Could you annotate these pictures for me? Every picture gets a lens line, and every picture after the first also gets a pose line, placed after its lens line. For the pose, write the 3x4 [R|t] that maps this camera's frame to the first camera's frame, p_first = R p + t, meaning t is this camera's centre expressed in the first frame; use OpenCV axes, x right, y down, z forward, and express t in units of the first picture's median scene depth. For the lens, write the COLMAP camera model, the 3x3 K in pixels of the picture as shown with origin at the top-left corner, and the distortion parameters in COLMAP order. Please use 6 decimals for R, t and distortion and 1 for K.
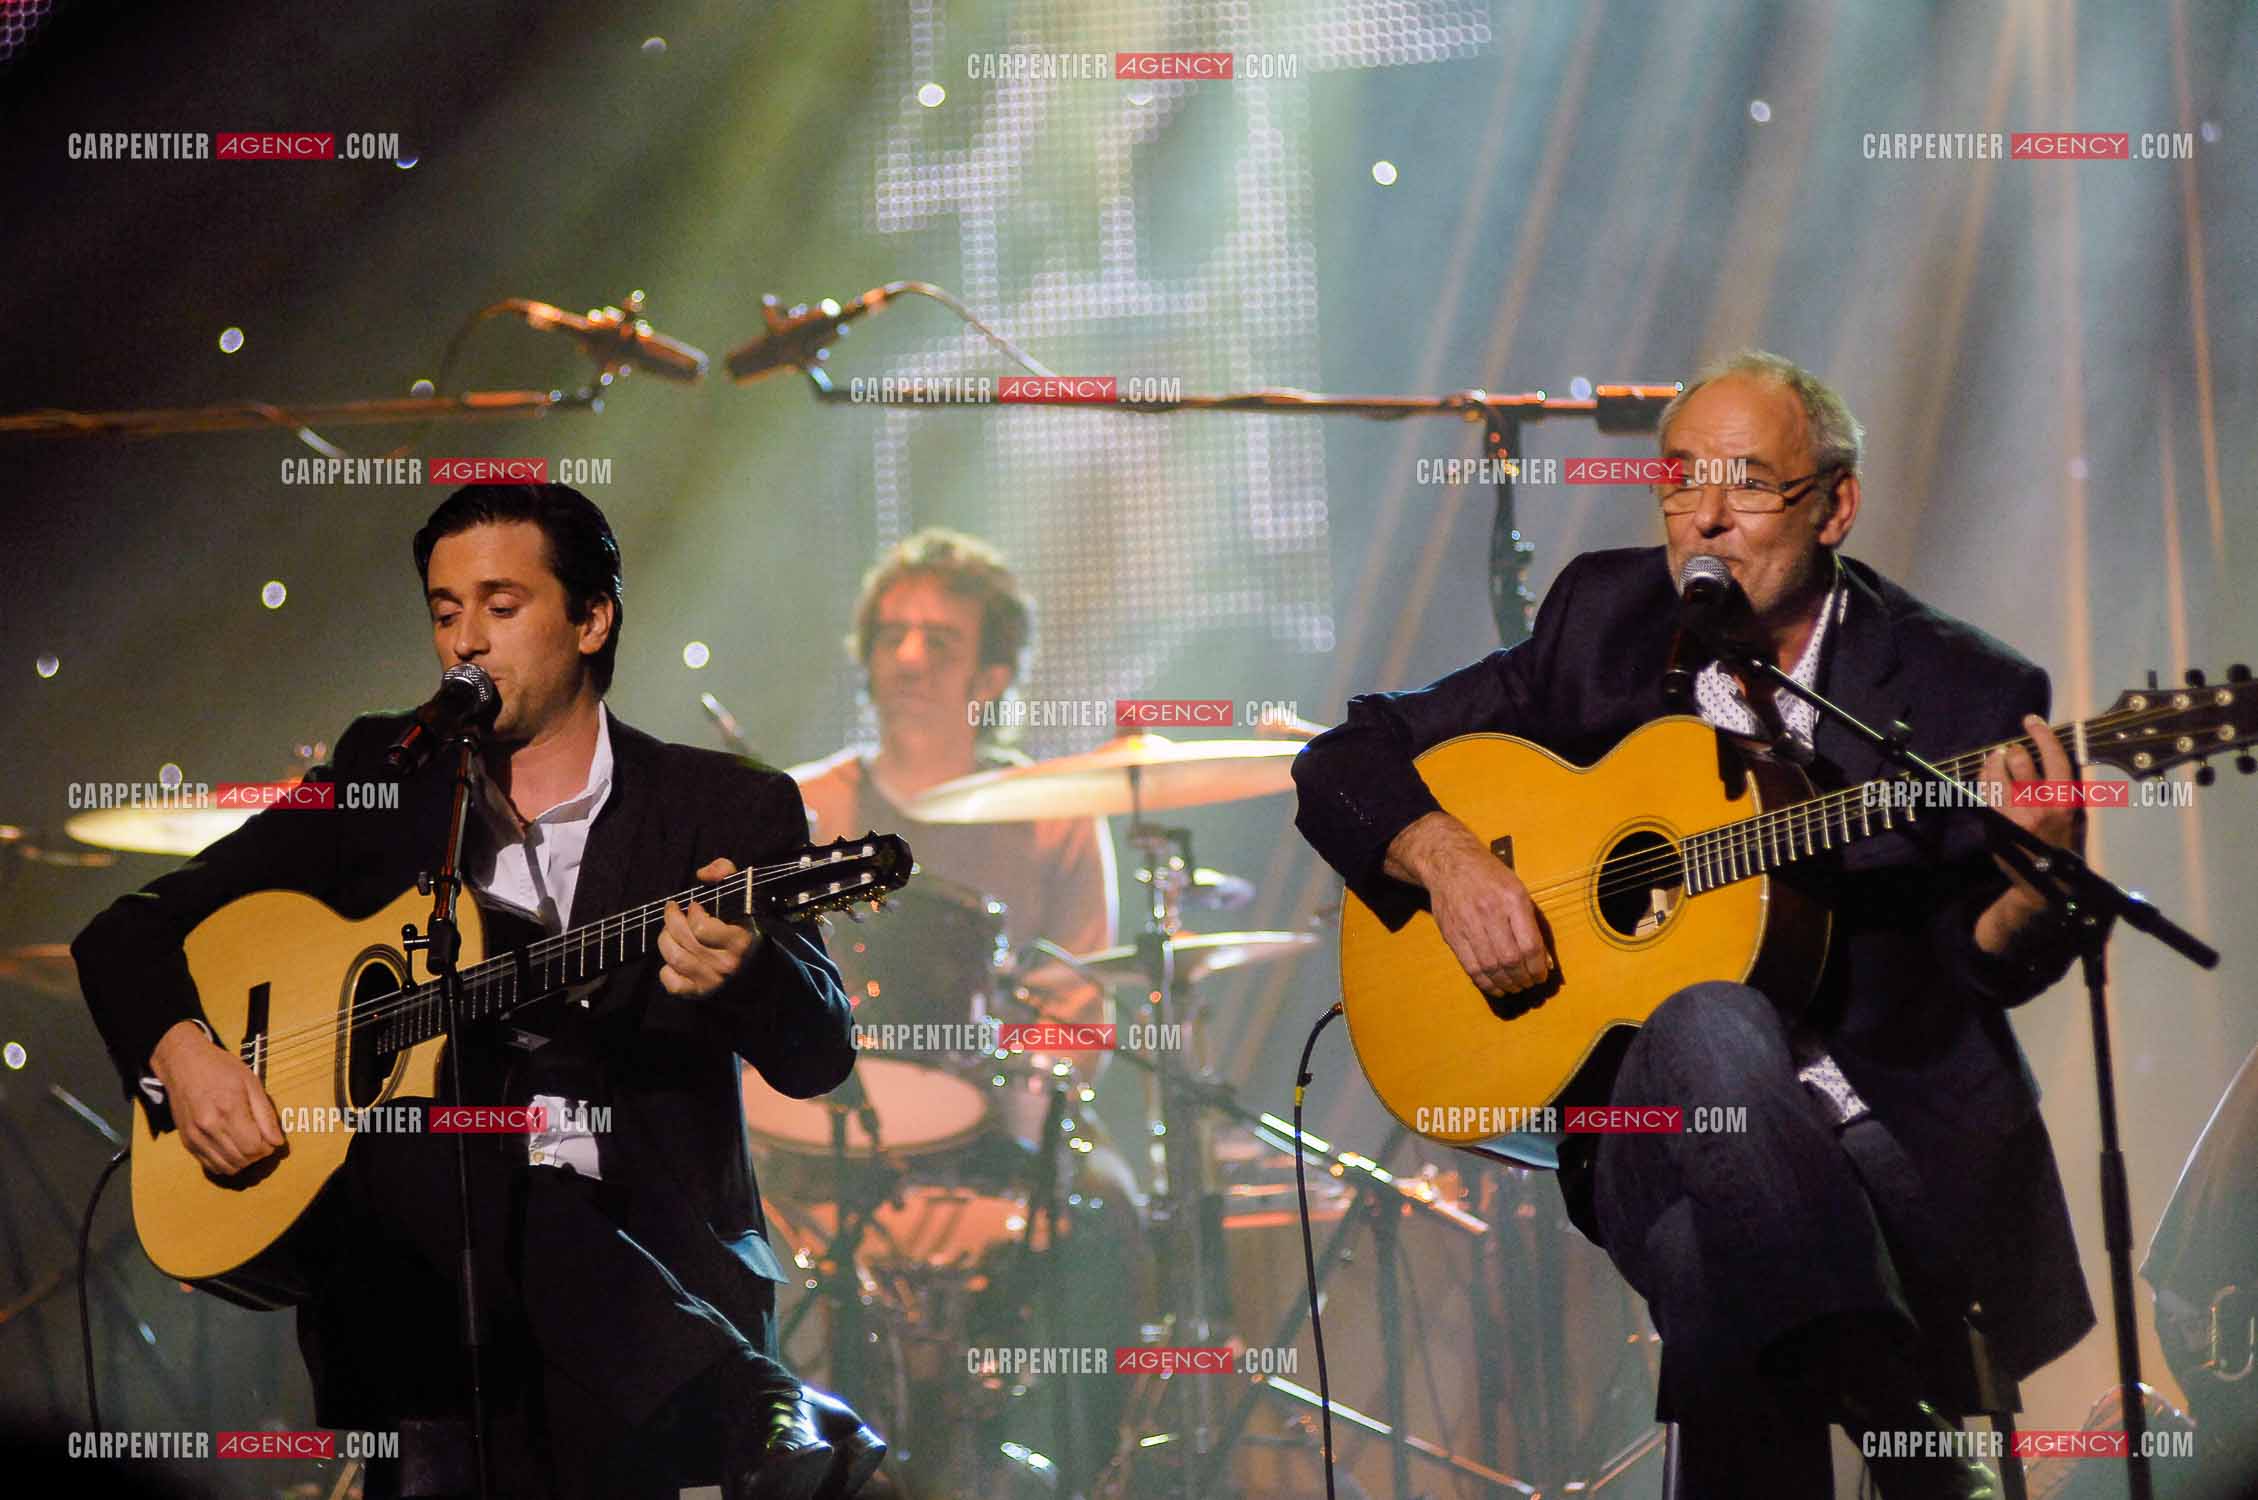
lens RADIAL K [[11224.7, 0, 1143.2], [0, 11224.7, 757.2], [0, 0, 1]] dist [0.114228, 0.000000]
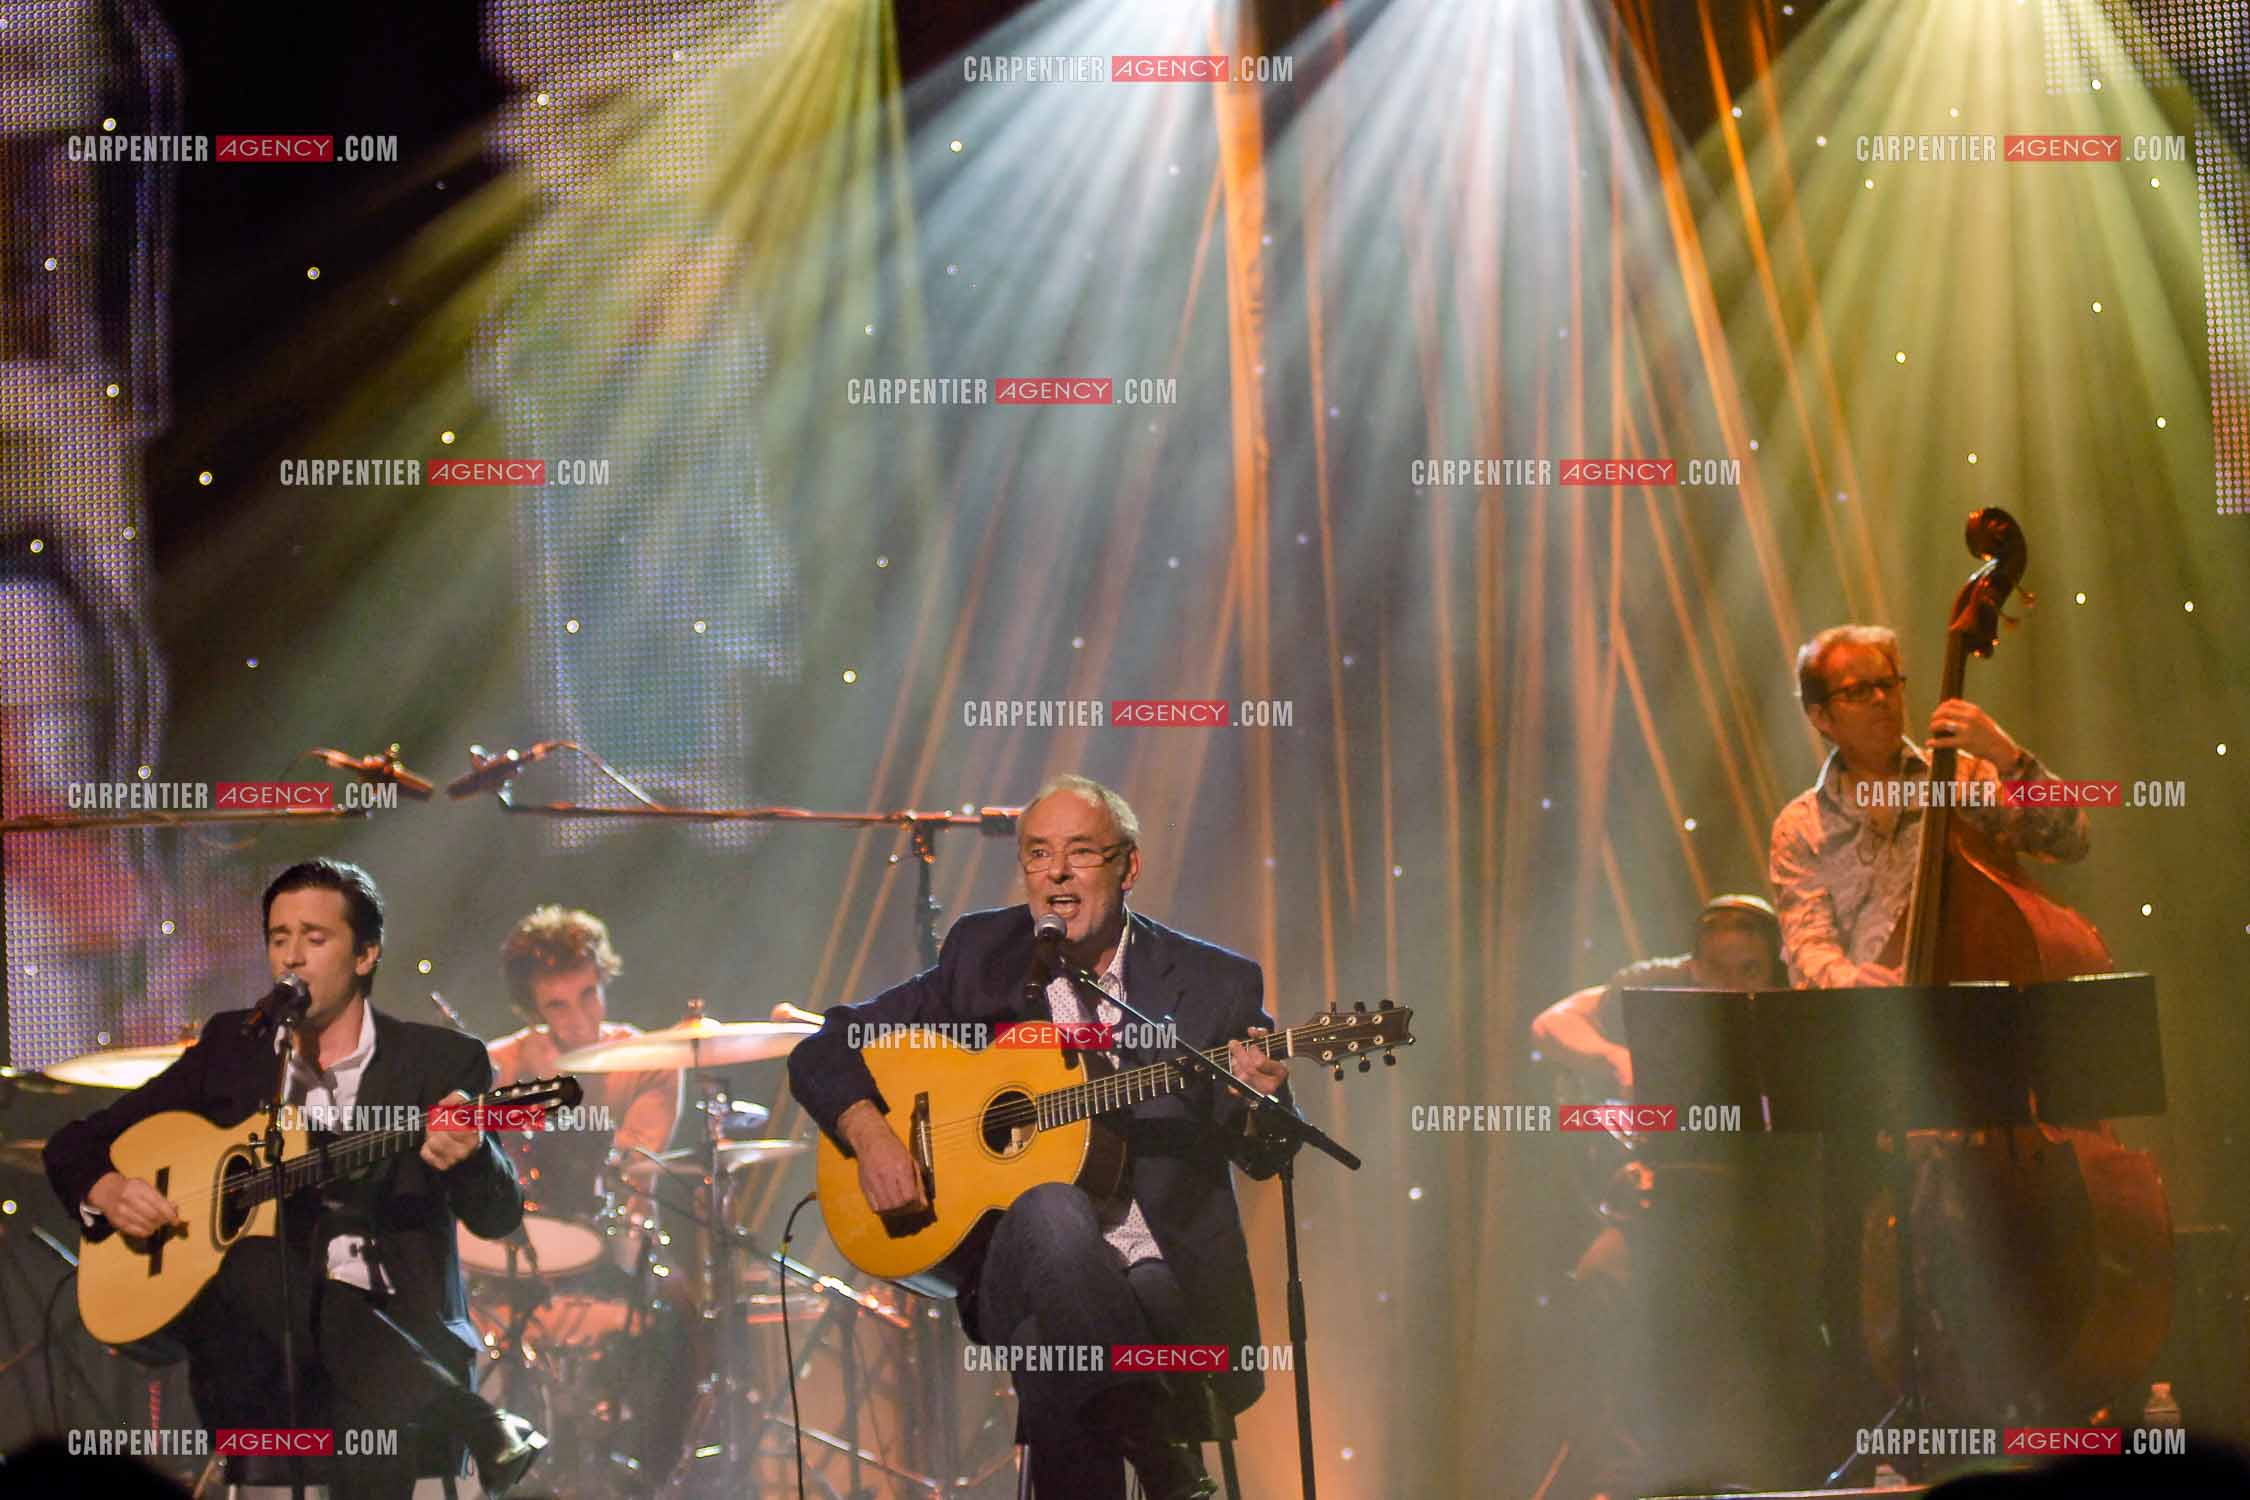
lens RADIAL K [[11184.9, 0, 1116.0], [0, 11184.9, 753.3], [0, 0, 1]] dist [0.114228, 0.000000]
pose [[0.998618, 0.010691, 0.051461, -0.023887], [-0.009139, 0.999499, -0.030291, 0.008025], [-0.051759, 0.029779, 0.998216, -0.625611]]
